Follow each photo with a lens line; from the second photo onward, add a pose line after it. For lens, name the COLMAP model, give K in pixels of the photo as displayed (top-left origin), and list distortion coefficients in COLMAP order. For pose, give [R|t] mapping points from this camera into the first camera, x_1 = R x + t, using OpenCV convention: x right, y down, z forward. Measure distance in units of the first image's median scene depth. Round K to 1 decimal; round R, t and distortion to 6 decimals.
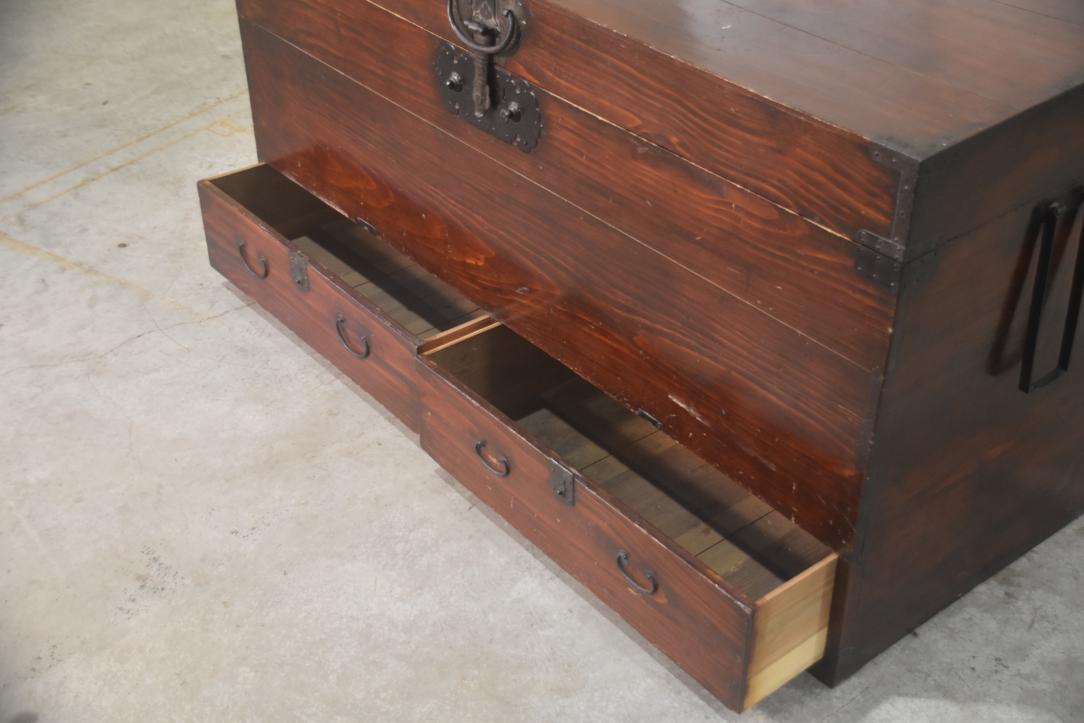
lens RADIAL K [[1387.3, 0, 541.8], [0, 1387.3, 370.8], [0, 0, 1]] dist [0.184222, 0.000000]
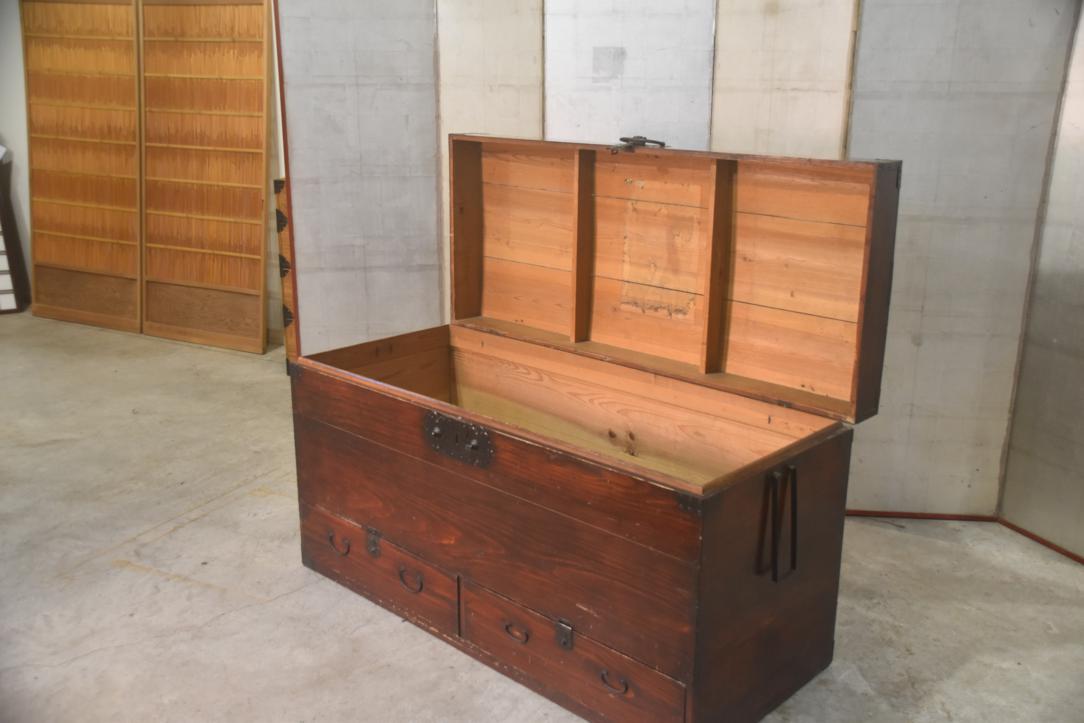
lens RADIAL K [[1061.5, 0, 535.9], [0, 1061.5, 368.9], [0, 0, 1]] dist [-0.055951, 0.000000]
pose [[0.993039, -0.033207, 0.113007, -0.083303], [0.067732, 0.945929, -0.317224, 0.136992], [-0.096363, 0.322670, 0.941593, -0.256858]]
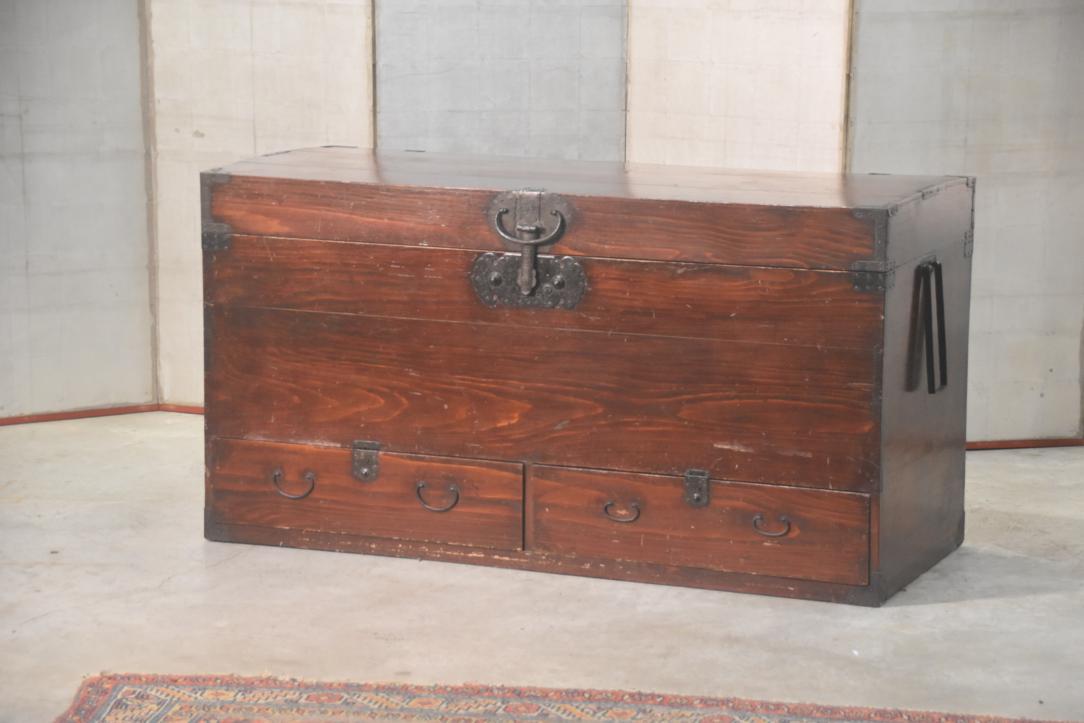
lens RADIAL K [[3377.4, 0, 541.4], [0, 3377.4, 407.1], [0, 0, 1]] dist [1.066567, 0.000000]
pose [[0.876763, -0.081192, 0.474019, -1.568347], [0.270306, 0.898422, -0.346083, 1.044084], [-0.397770, 0.431563, 0.809650, -1.618549]]
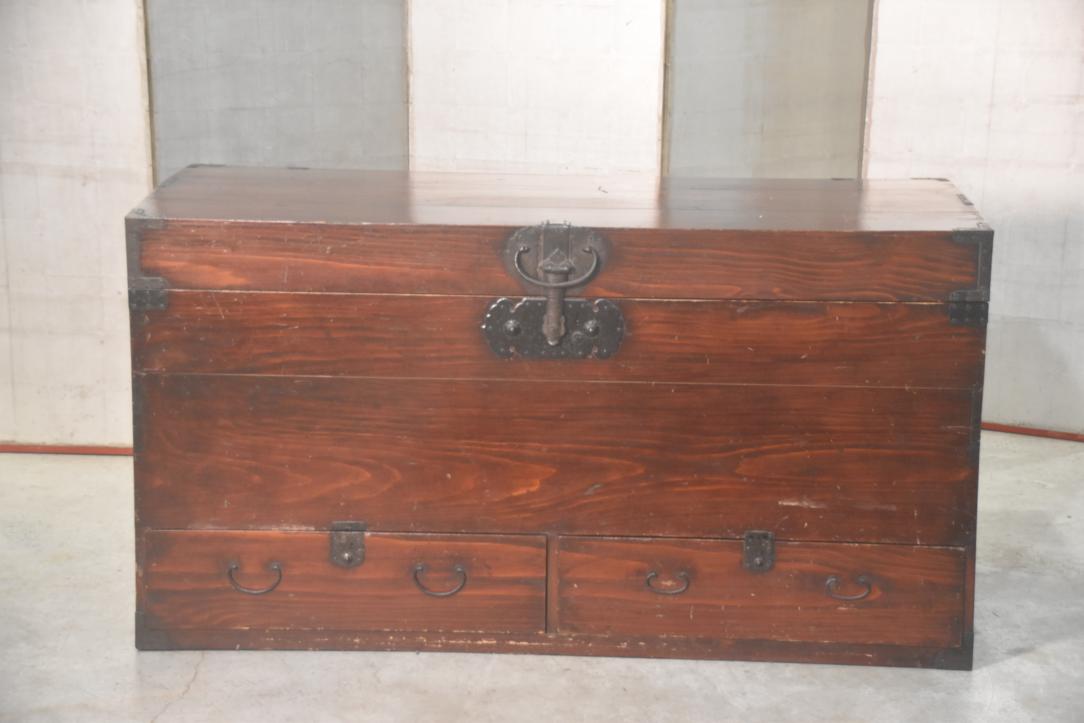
lens RADIAL K [[2330.6, 0, 555.7], [0, 2330.6, 392.1], [0, 0, 1]] dist [0.560414, 0.000000]
pose [[0.657571, -0.174035, 0.733016, -1.453837], [0.421607, 0.891345, -0.166588, 0.181073], [-0.624378, 0.418588, 0.659497, -0.295100]]
